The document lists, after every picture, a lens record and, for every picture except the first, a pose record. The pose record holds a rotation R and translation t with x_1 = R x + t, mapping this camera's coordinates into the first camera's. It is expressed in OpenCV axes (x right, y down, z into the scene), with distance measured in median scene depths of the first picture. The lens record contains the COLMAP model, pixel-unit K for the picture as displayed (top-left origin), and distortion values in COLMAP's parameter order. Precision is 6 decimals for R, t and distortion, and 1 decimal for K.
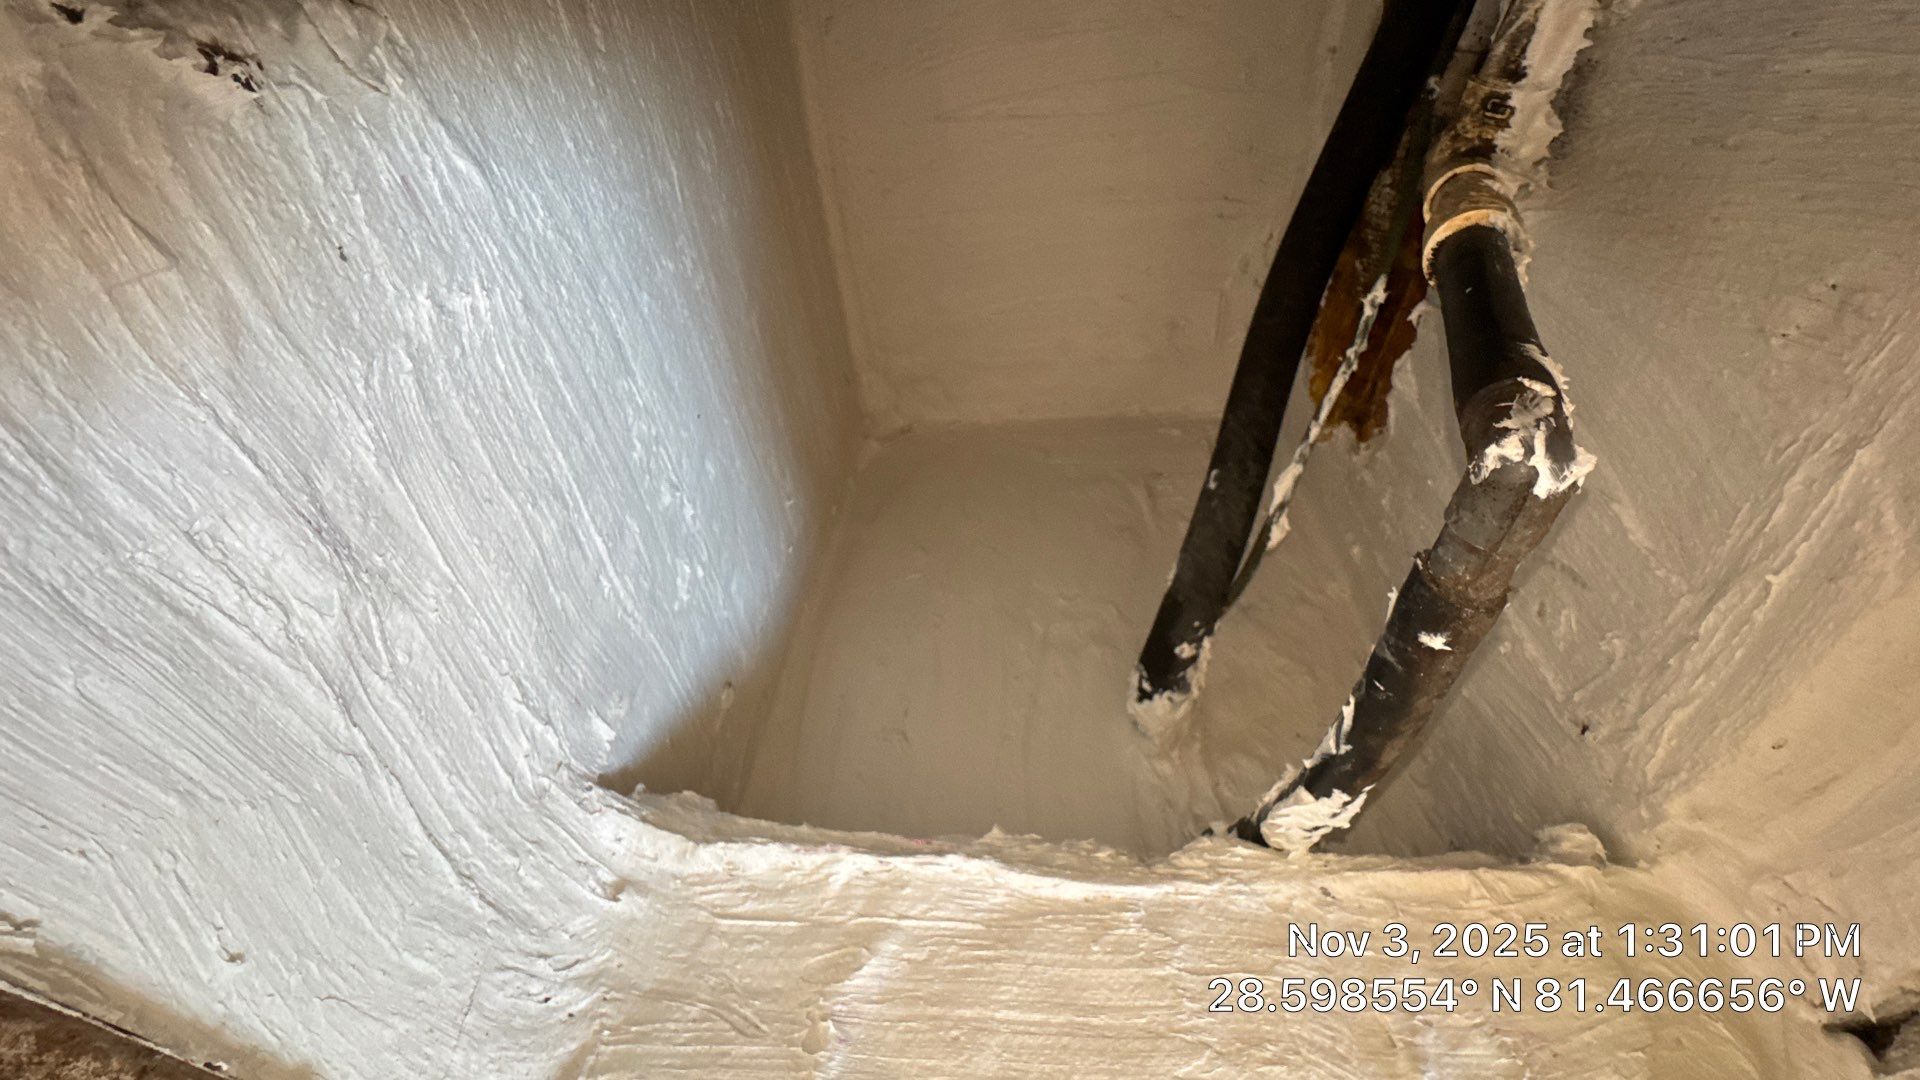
lens RADIAL K [[772.5, 0, 960.4], [0, 772.5, 538.6], [0, 0, 1]] dist [-0.008989, 0.002526]
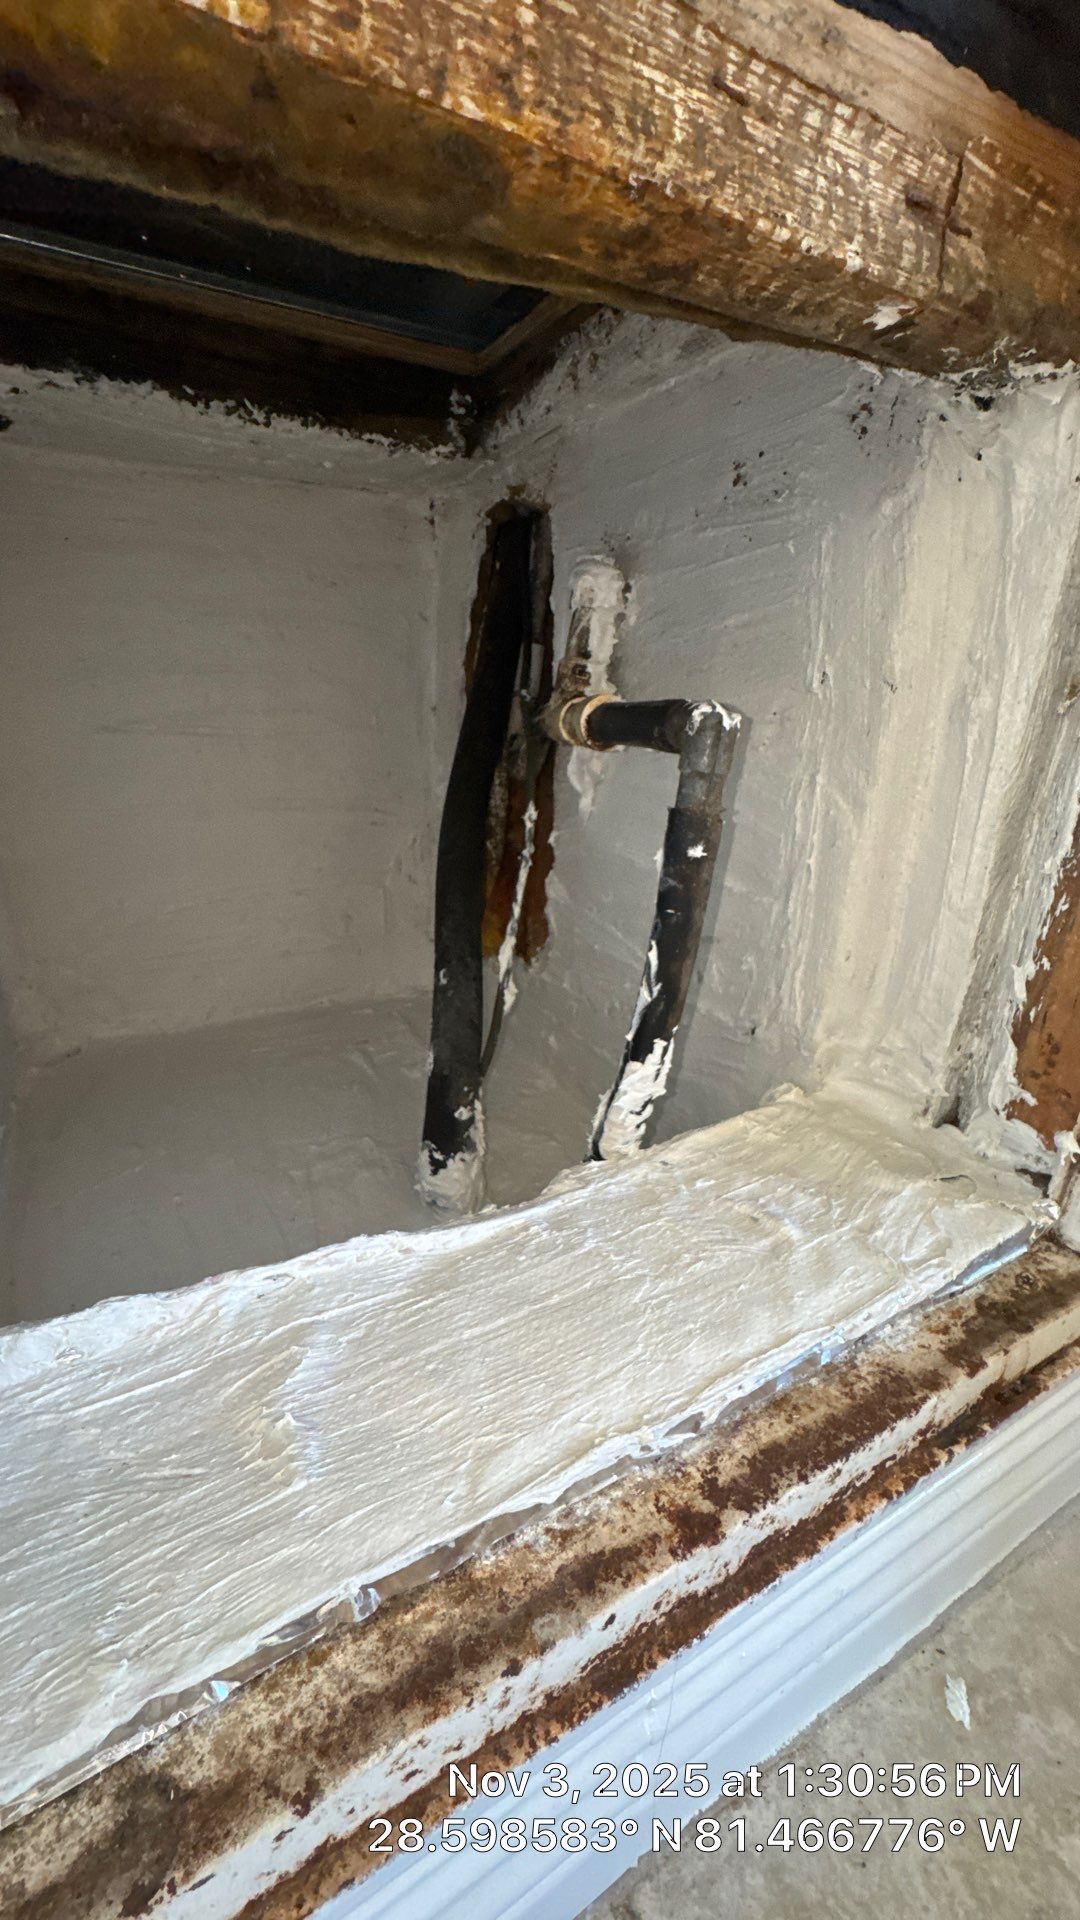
lens RADIAL K [[768.8, 0, 539.7], [0, 768.8, 958.5], [0, 0, 1]] dist [-0.002695, -0.000454]
pose [[0.818444, -0.068732, 0.570460, -0.349047], [0.277626, 0.916541, -0.287883, 0.445675], [-0.503063, 0.393991, 0.769219, 0.036138]]
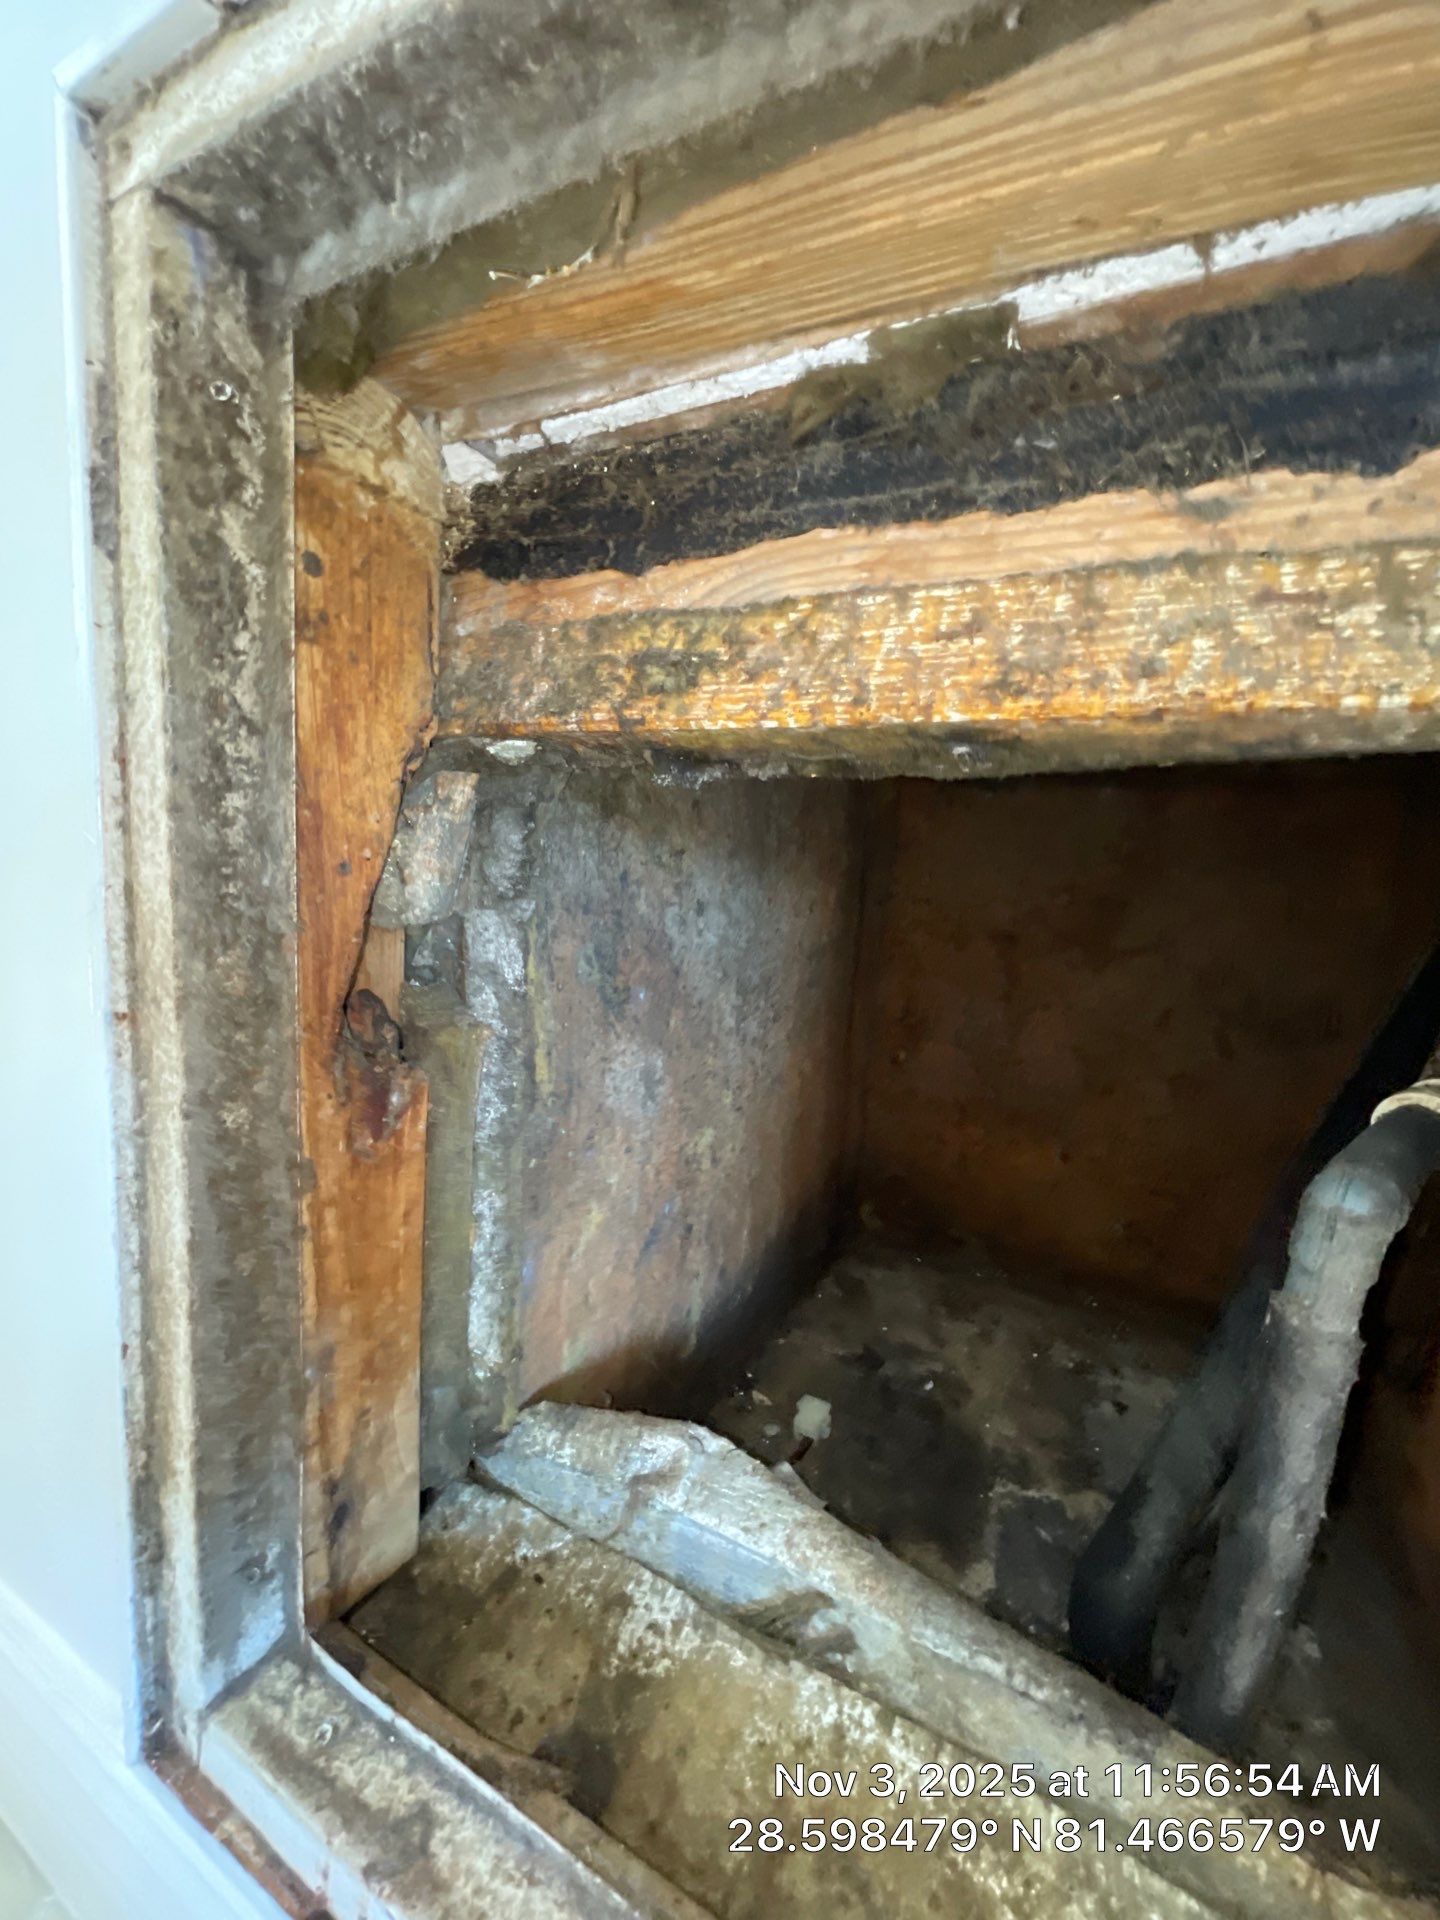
lens RADIAL K [[775.1, 0, 723.6], [0, 775.1, 959.9], [0, 0, 1]] dist [-0.001431, -0.000590]
pose [[0.904079, 0.209114, -0.372710, 0.074339], [-0.375138, 0.806089, -0.457702, 0.290451], [0.204725, 0.553617, 0.807215, -0.236061]]
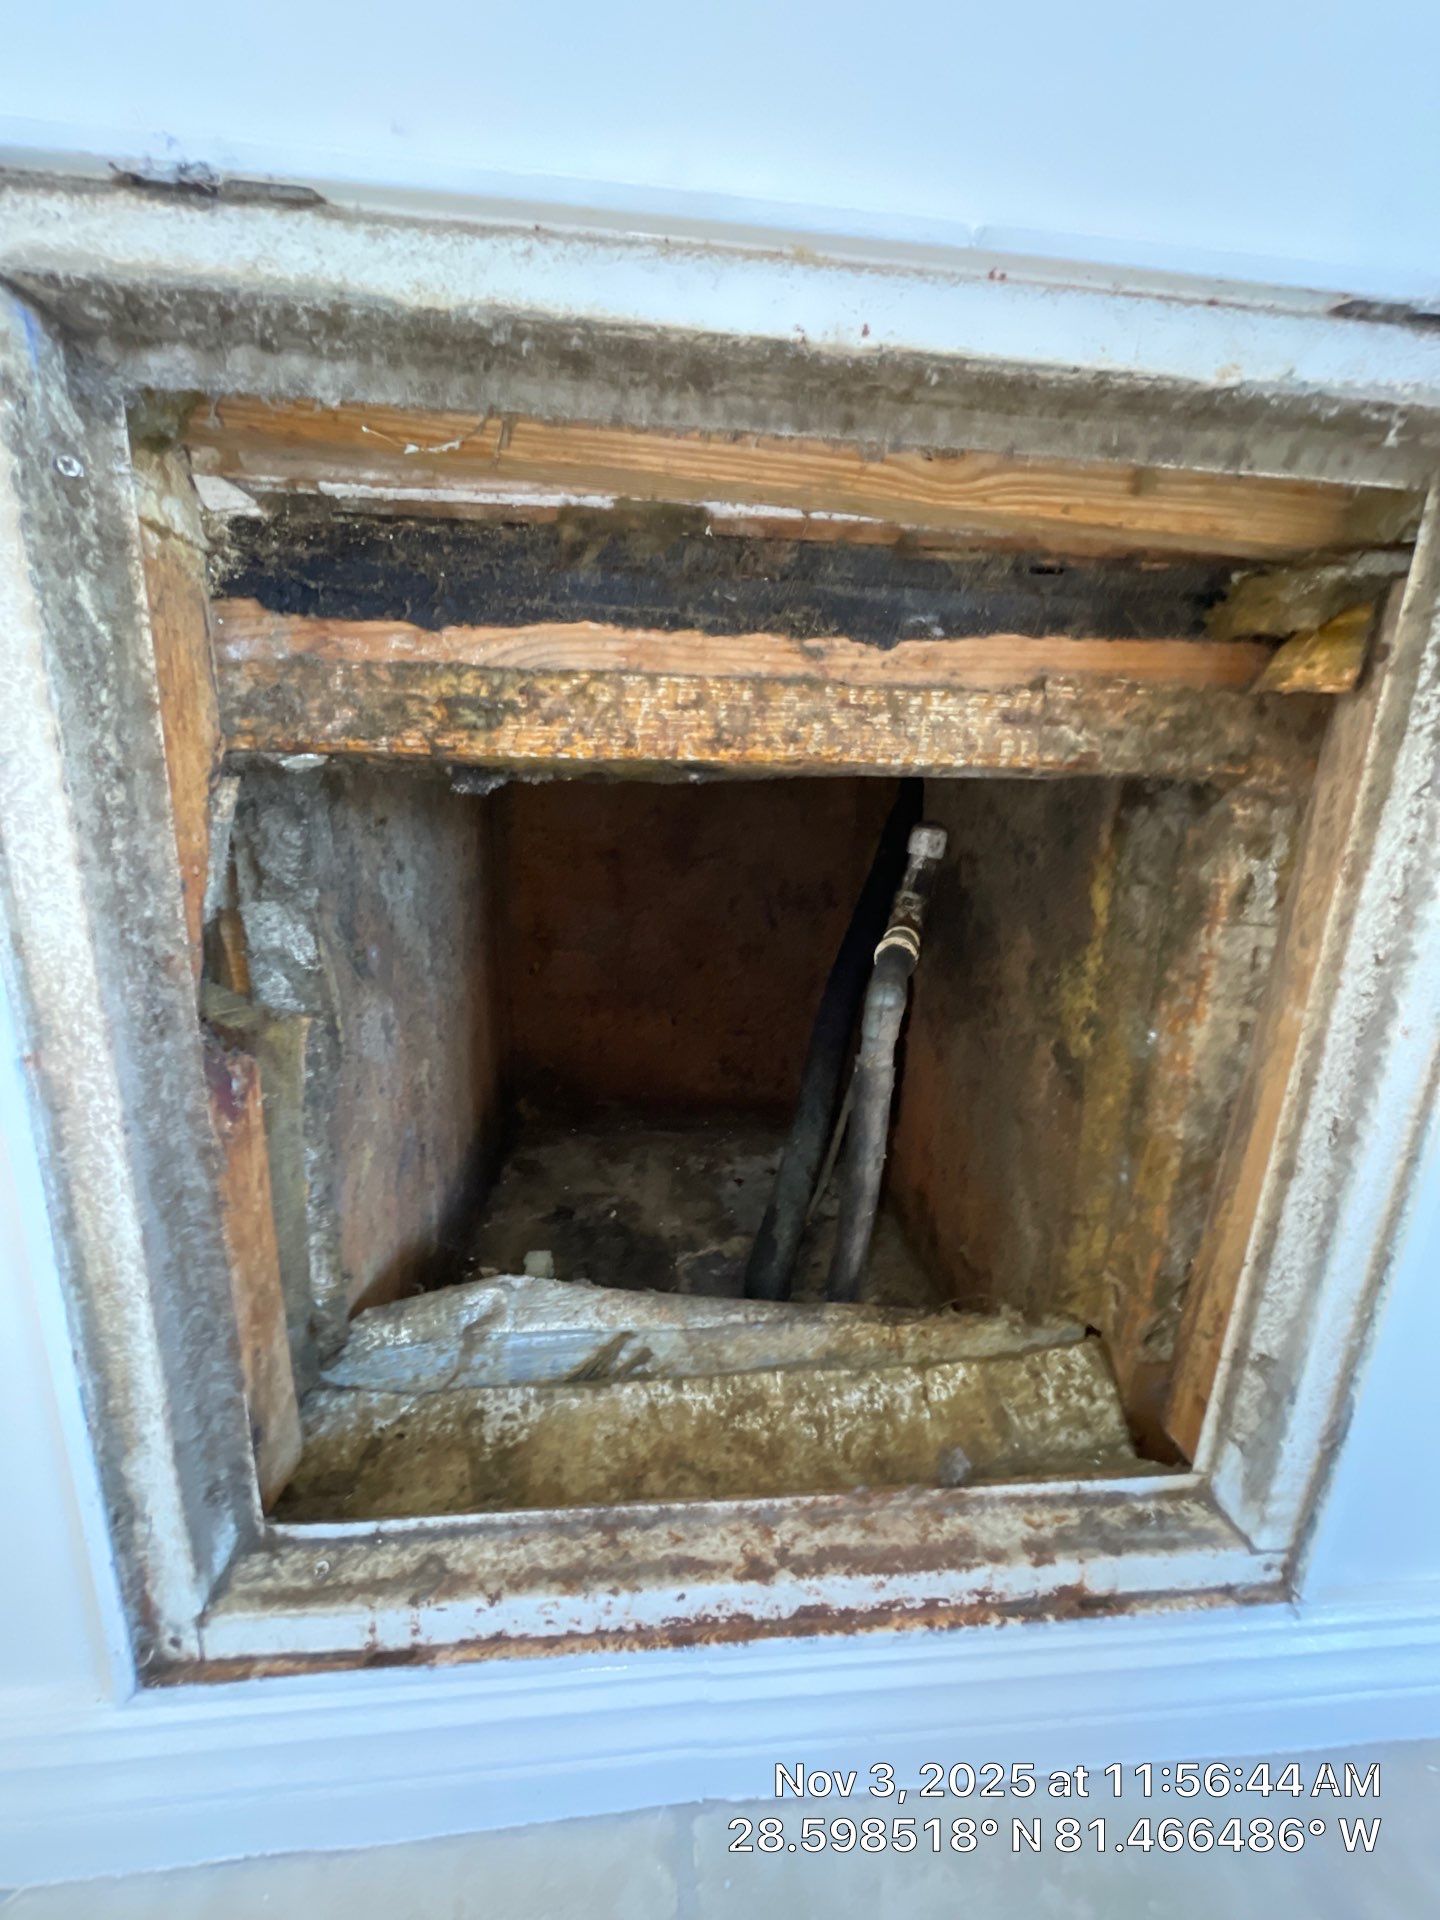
lens RADIAL K [[775.1, 0, 723.6], [0, 775.1, 959.9], [0, 0, 1]] dist [-0.001431, -0.000590]
pose [[0.976769, 0.081448, 0.198213, -0.192949], [0.018086, 0.890325, -0.454966, 0.495071], [-0.213530, 0.447982, 0.868169, -0.609126]]
